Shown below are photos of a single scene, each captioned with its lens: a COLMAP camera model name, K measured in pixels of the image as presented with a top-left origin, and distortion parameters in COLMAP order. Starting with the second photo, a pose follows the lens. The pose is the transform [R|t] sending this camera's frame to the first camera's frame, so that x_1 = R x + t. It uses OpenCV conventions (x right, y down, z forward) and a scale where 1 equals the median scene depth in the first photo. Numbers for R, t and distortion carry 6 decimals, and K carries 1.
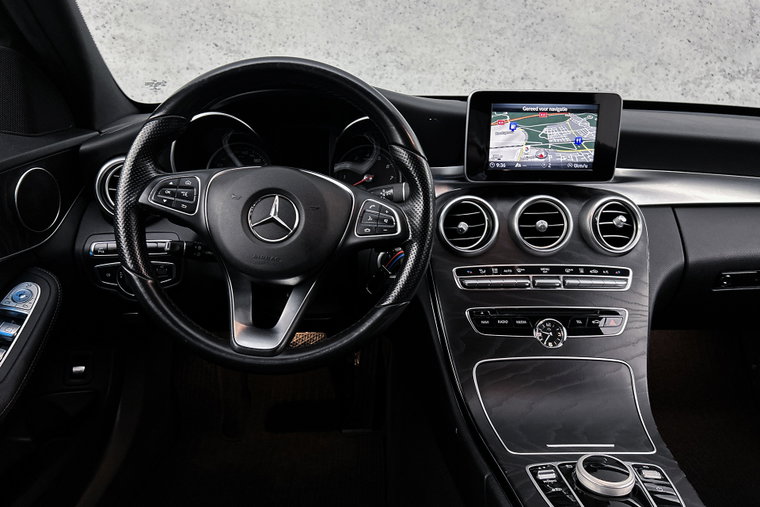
lens RADIAL K [[571.9, 0, 380.9], [0, 571.9, 255.0], [0, 0, 1]] dist [0.044835, -0.017928]
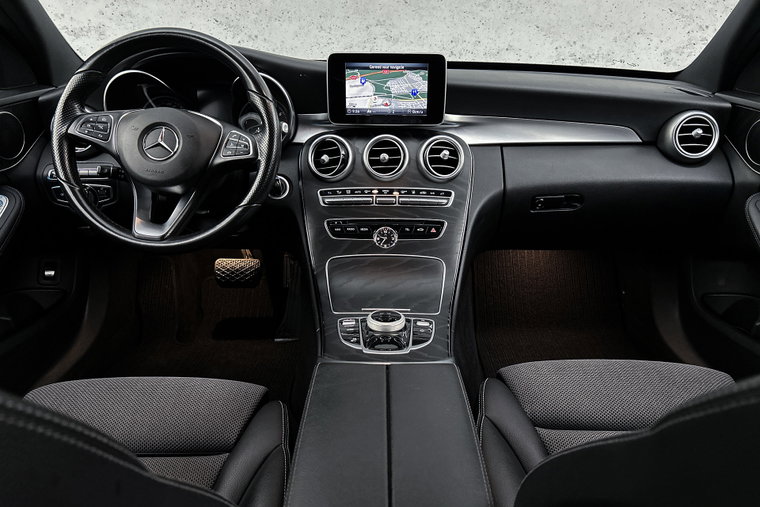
lens RADIAL K [[571.9, 0, 377.6], [0, 571.9, 254.5], [0, 0, 1]] dist [0.044835, -0.017928]
pose [[0.998896, 0.005762, -0.046622, 0.324591], [-0.003965, 0.999249, 0.038550, 0.119228], [0.046809, -0.038323, 0.998168, -0.314429]]
